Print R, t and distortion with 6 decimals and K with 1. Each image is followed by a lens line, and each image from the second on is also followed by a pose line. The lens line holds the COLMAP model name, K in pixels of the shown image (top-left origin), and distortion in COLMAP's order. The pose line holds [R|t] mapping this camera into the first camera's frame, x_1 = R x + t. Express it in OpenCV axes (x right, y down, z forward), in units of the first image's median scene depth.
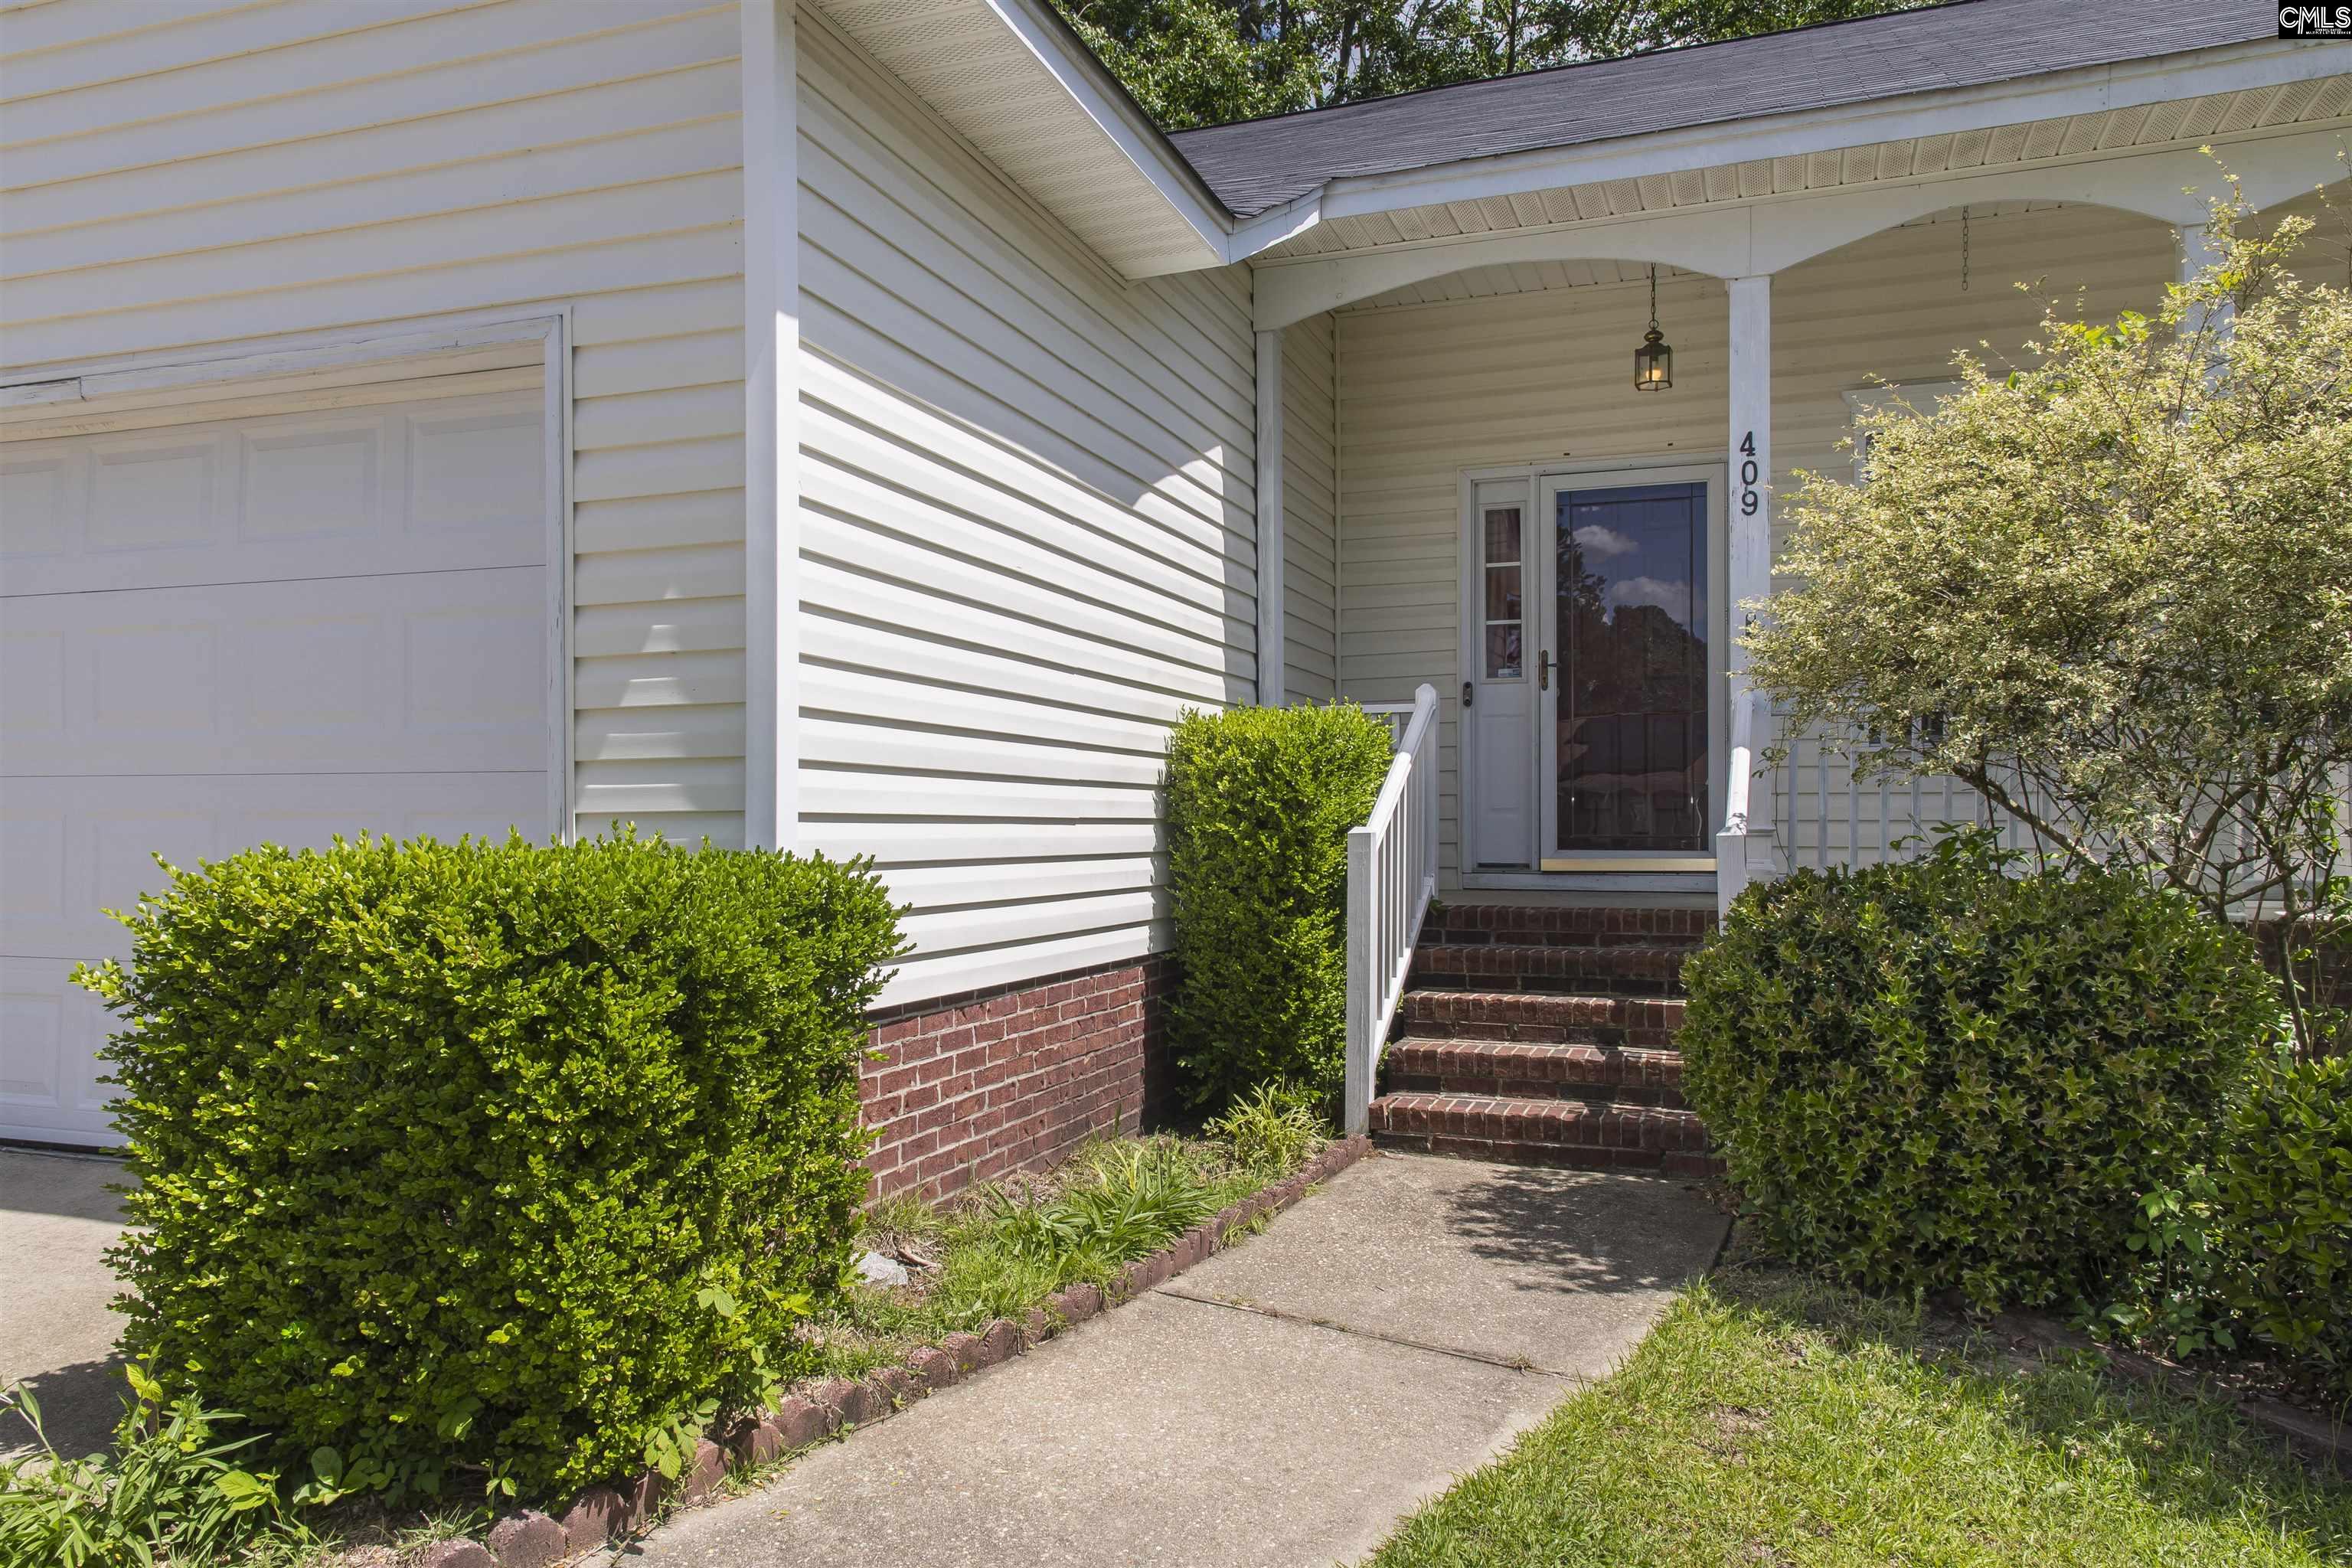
lens RADIAL K [[1613.8, 0, 1180.4], [0, 1613.8, 797.4], [0, 0, 1]] dist [0.031936, 0.000748]
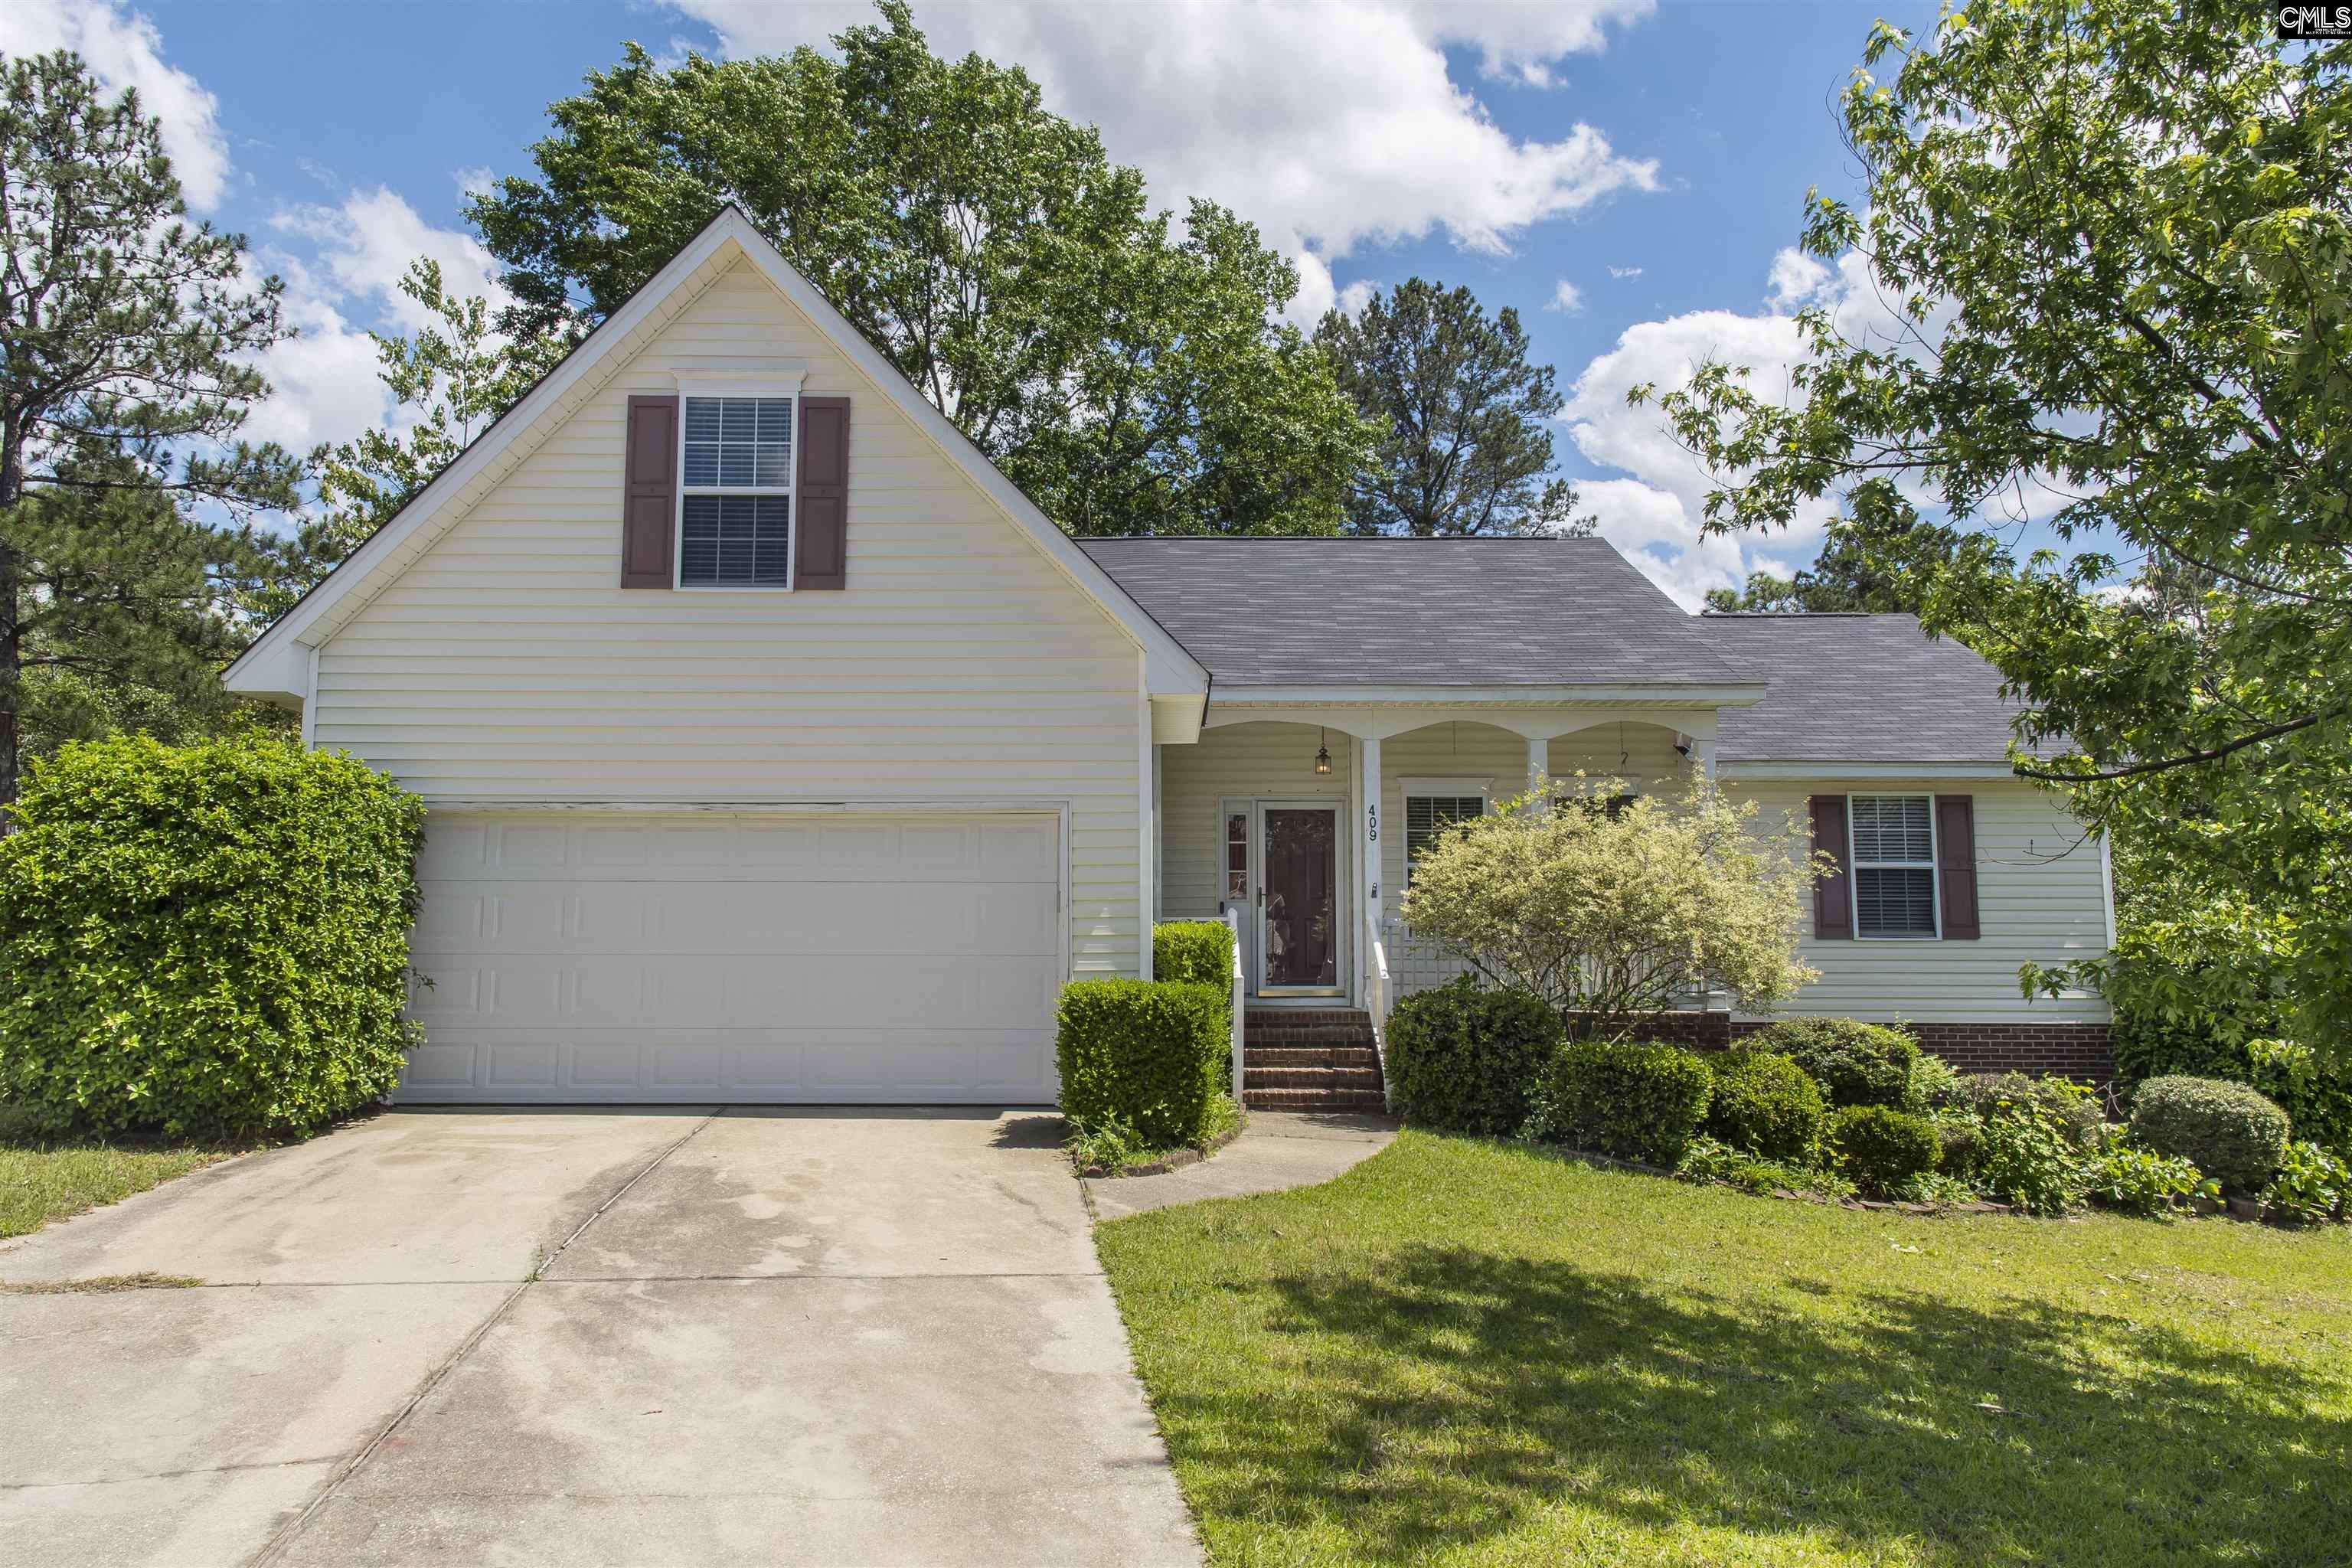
lens RADIAL K [[1613.8, 0, 1172.8], [0, 1613.8, 782.9], [0, 0, 1]] dist [0.031936, 0.000748]
pose [[0.939464, 0.040878, 0.340199, -0.821283], [-0.007346, 0.995033, -0.099276, -0.026915], [-0.342568, 0.090767, 0.935098, -1.247575]]
